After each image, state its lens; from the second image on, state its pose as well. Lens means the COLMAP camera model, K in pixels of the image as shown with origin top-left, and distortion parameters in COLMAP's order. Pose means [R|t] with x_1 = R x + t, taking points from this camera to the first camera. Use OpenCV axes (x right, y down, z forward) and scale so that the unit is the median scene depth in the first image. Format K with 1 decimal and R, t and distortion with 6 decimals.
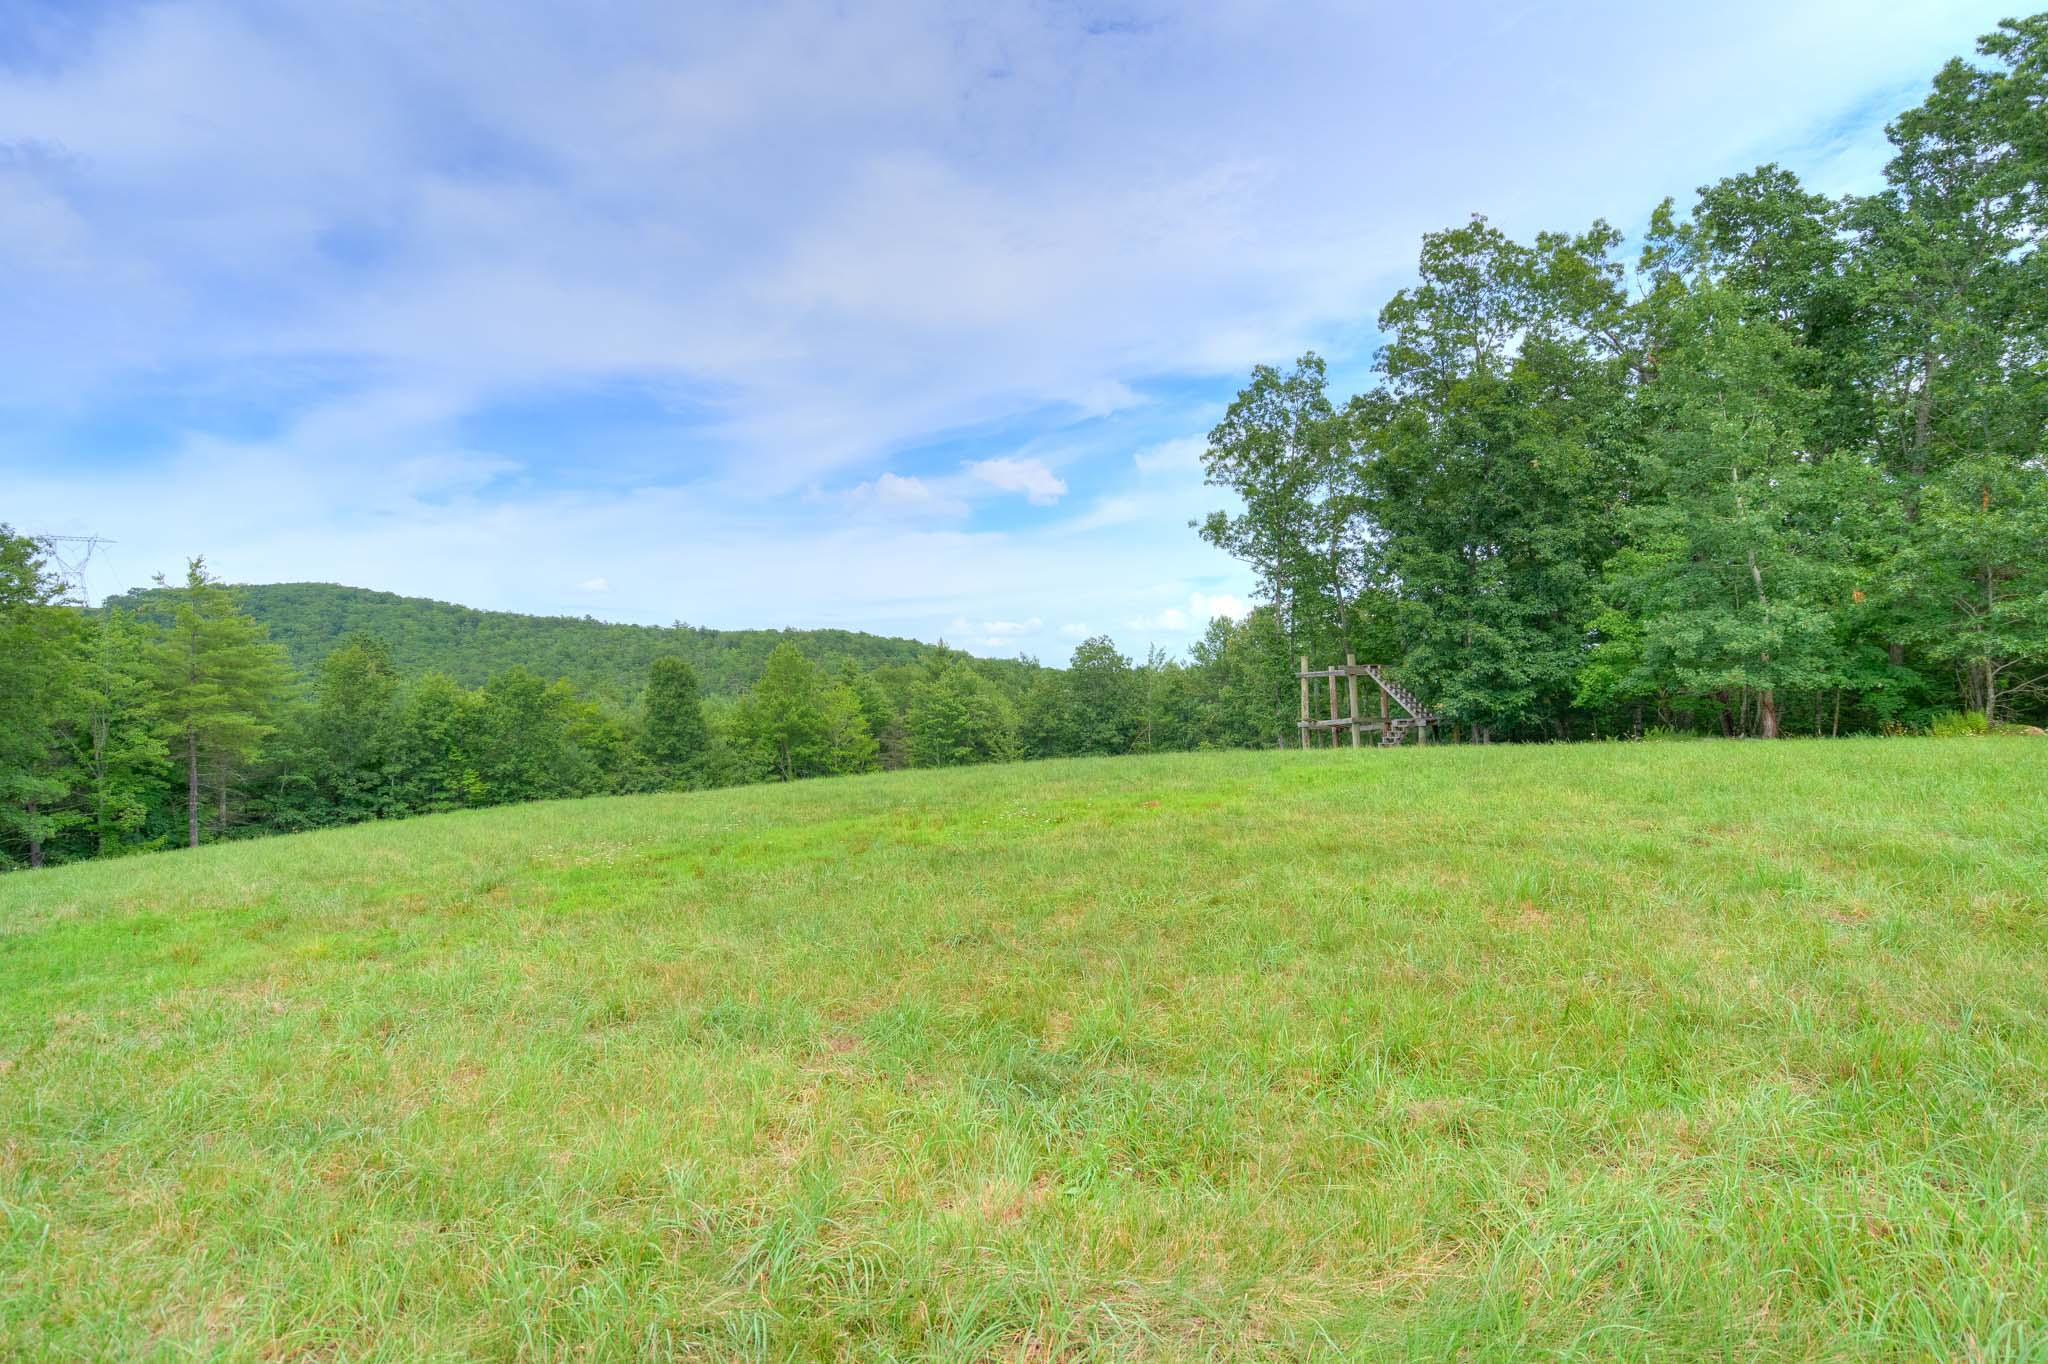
lens RADIAL K [[1059.3, 0, 1023.3], [0, 1059.3, 700.7], [0, 0, 1]] dist [0.001196, 0.000653]
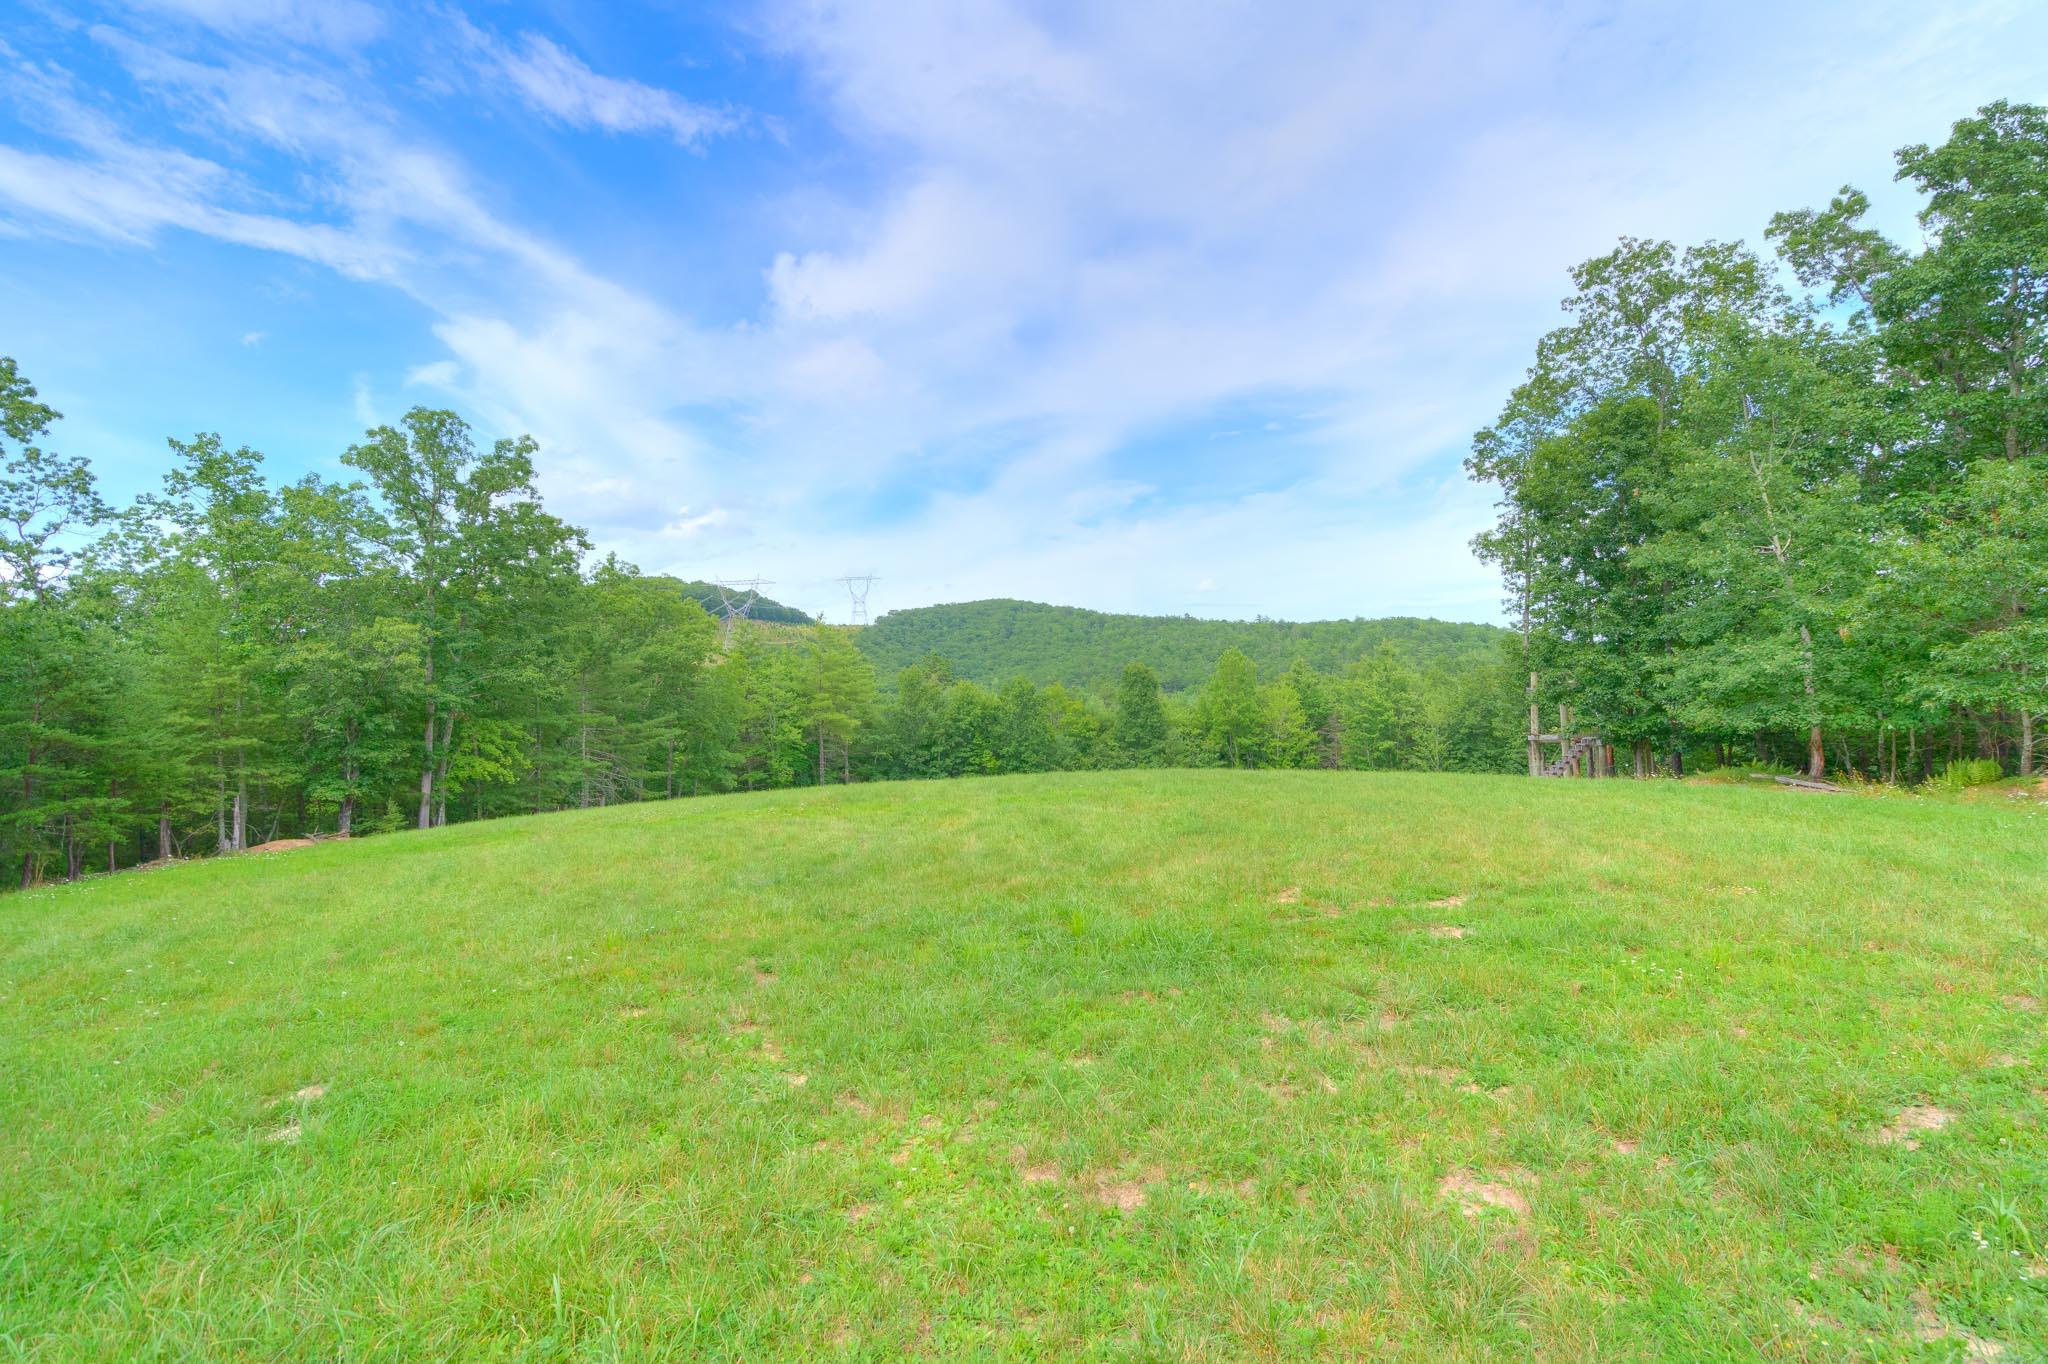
lens RADIAL K [[990.6, 0, 1031.0], [0, 990.6, 674.9], [0, 0, 1]] dist [0.002720, -0.001194]
pose [[0.833810, -0.012893, -0.551902, 0.188977], [0.009264, 0.999913, -0.009362, -0.016680], [0.551974, 0.002693, 0.833857, -0.035969]]
